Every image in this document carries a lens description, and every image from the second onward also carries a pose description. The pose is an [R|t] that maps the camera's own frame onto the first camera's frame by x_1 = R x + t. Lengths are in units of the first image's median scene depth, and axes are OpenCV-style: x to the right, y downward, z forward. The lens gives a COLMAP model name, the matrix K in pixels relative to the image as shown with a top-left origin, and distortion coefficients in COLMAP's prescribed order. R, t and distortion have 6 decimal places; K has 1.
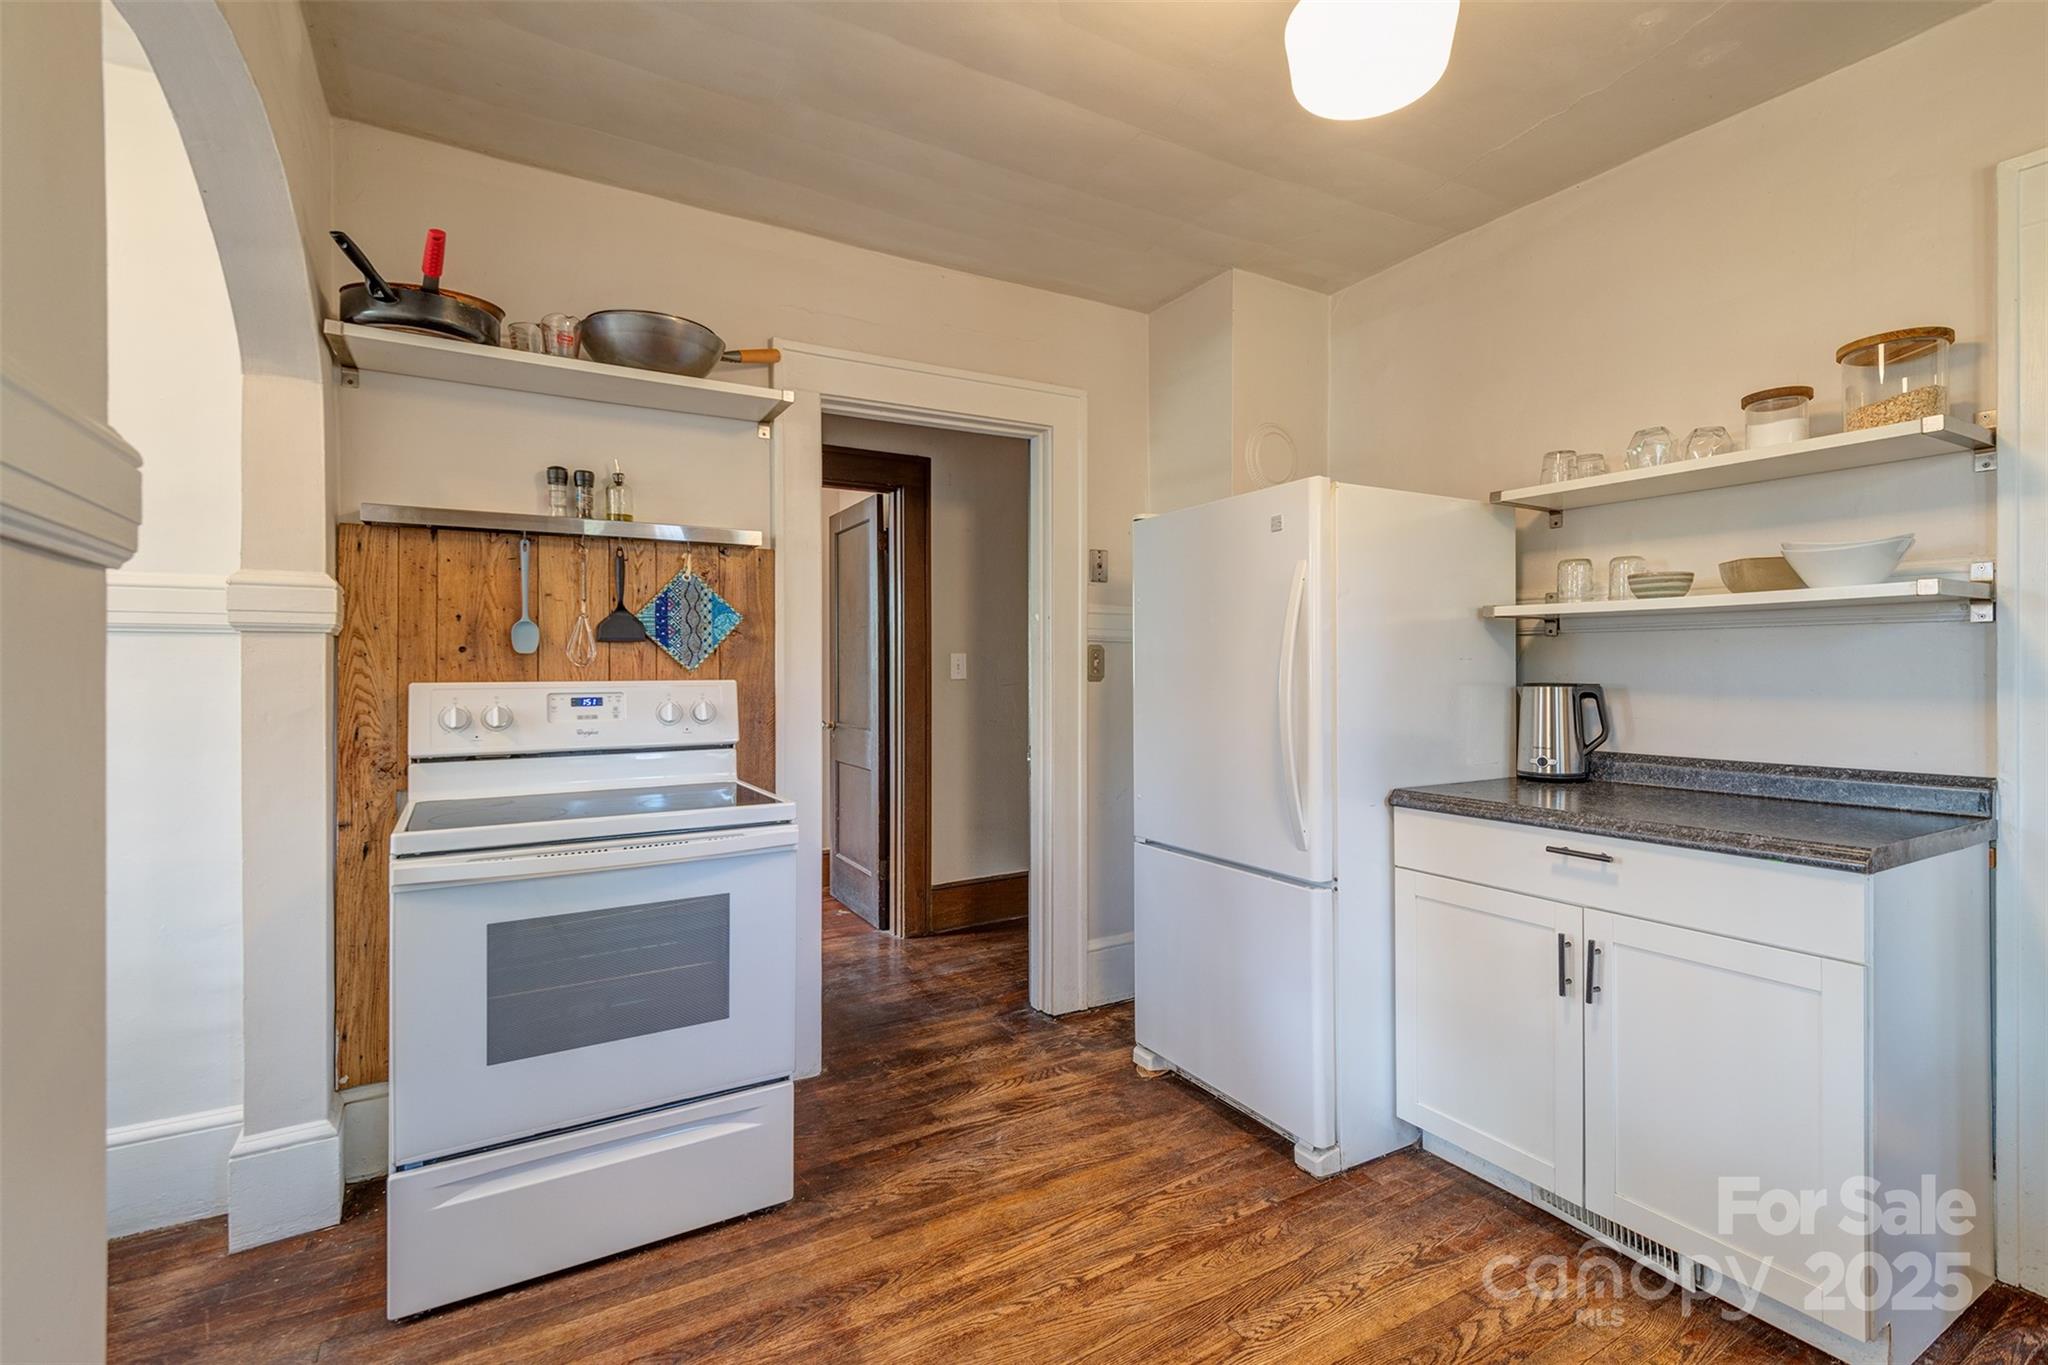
lens RADIAL K [[921.5, 0, 1024.7], [0, 921.5, 675.2], [0, 0, 1]] dist [0.015785, -0.000290]
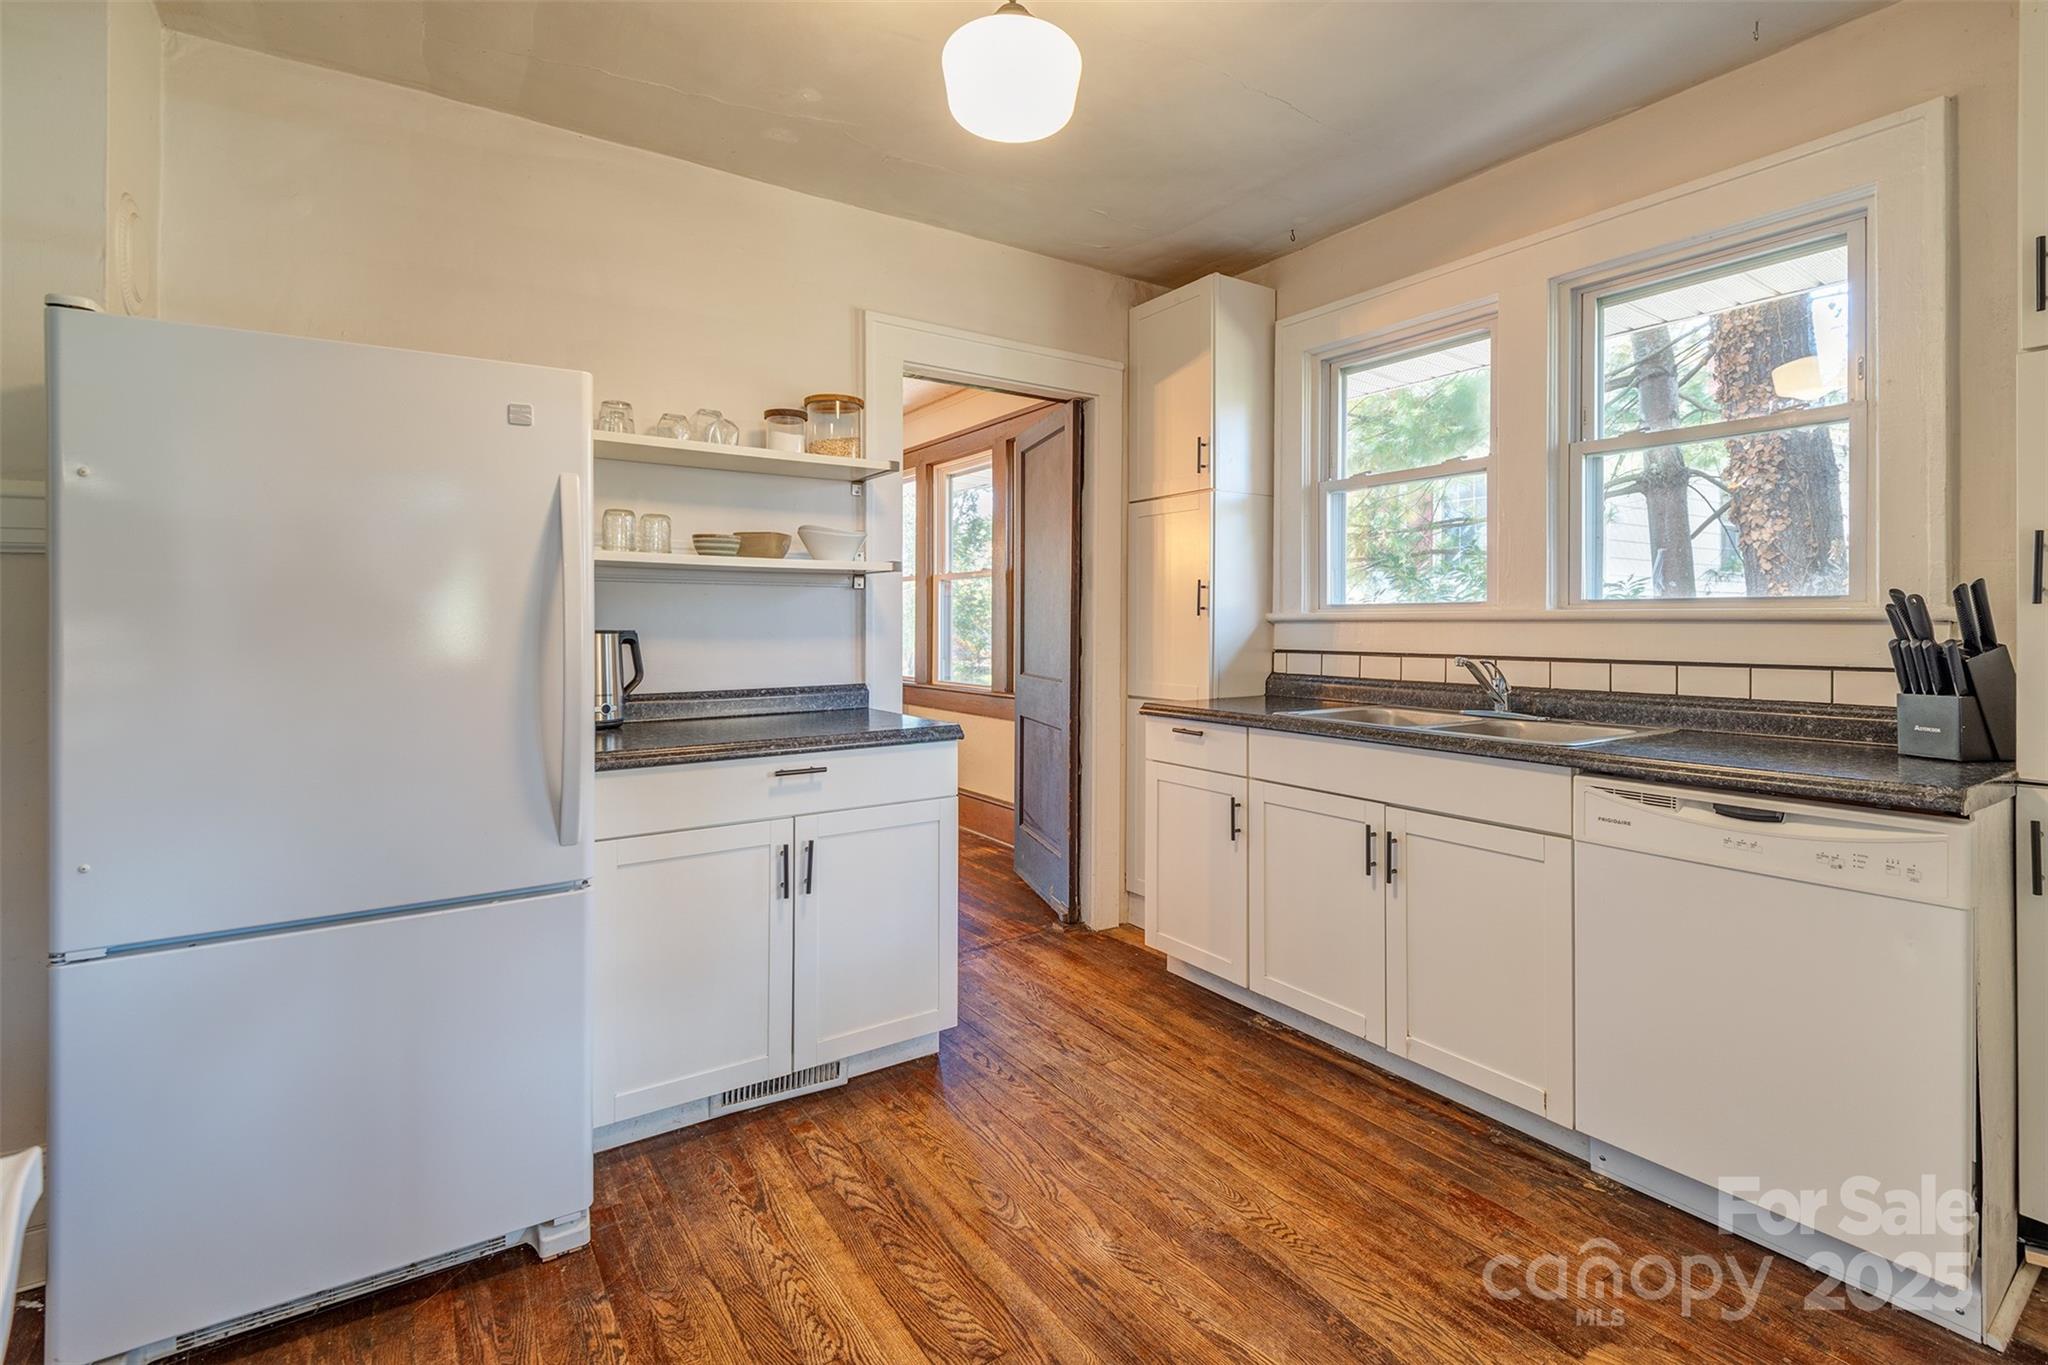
lens RADIAL K [[963.9, 0, 1007.4], [0, 963.9, 623.4], [0, 0, 1]] dist [0.018741, -0.000664]
pose [[-0.042603, -0.001331, 0.999091, -0.562529], [0.005498, 0.999984, 0.001567, 0.002324], [-0.999077, 0.005560, -0.042595, 0.689431]]
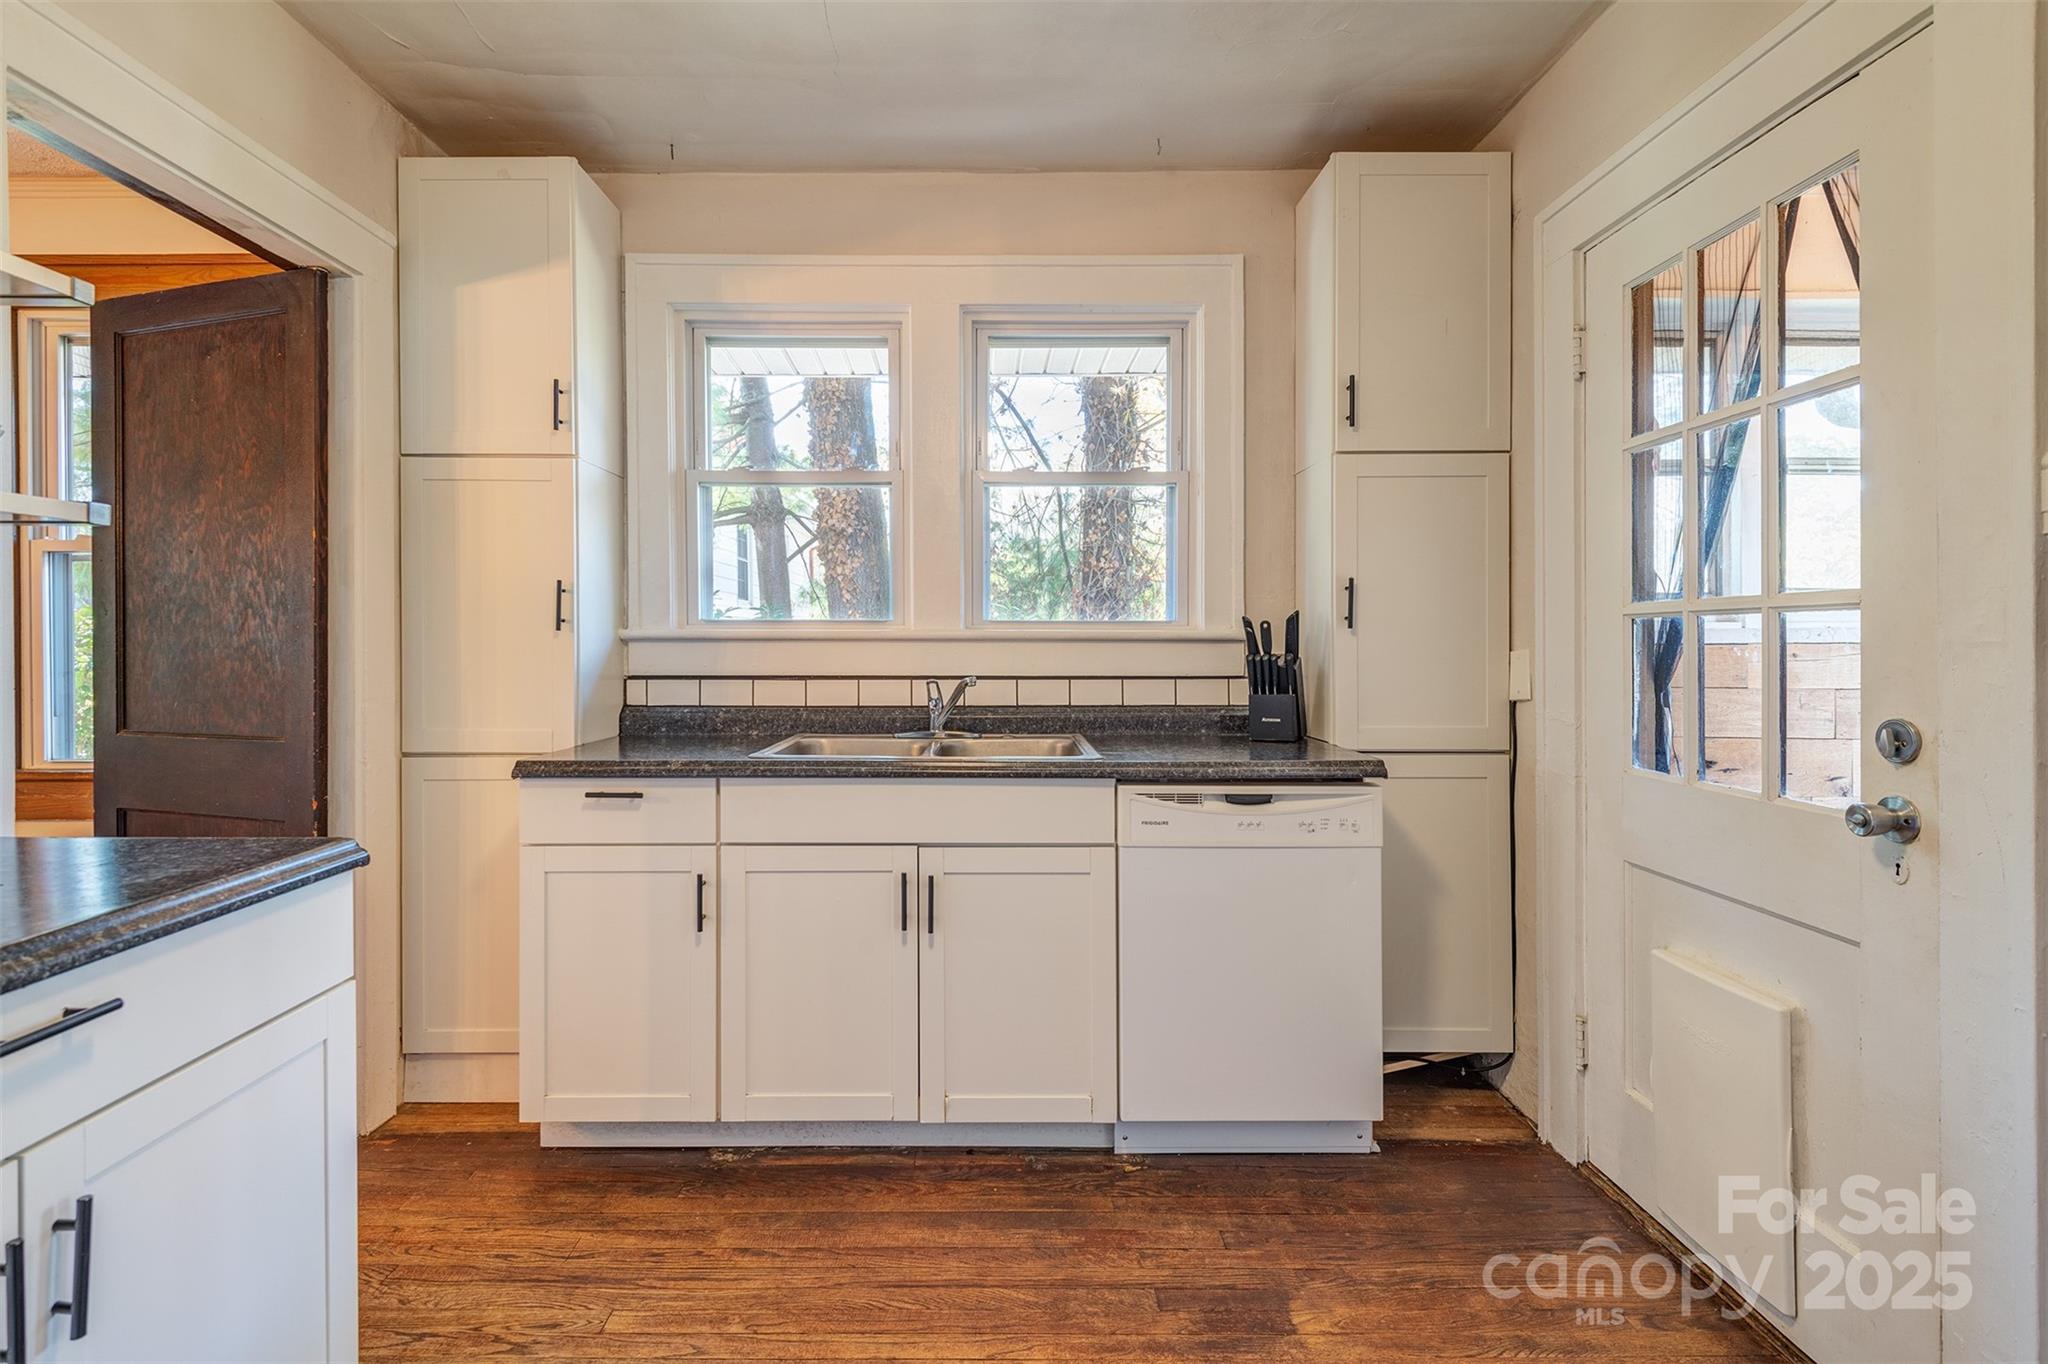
lens RADIAL K [[977.5, 0, 995.0], [0, 977.5, 652.6], [0, 0, 1]] dist [0.016208, -0.001007]
pose [[-0.861901, -0.005338, 0.507049, -0.035029], [0.001533, 0.999913, 0.013133, 0.004989], [-0.507075, 0.012097, -0.861817, 1.027552]]
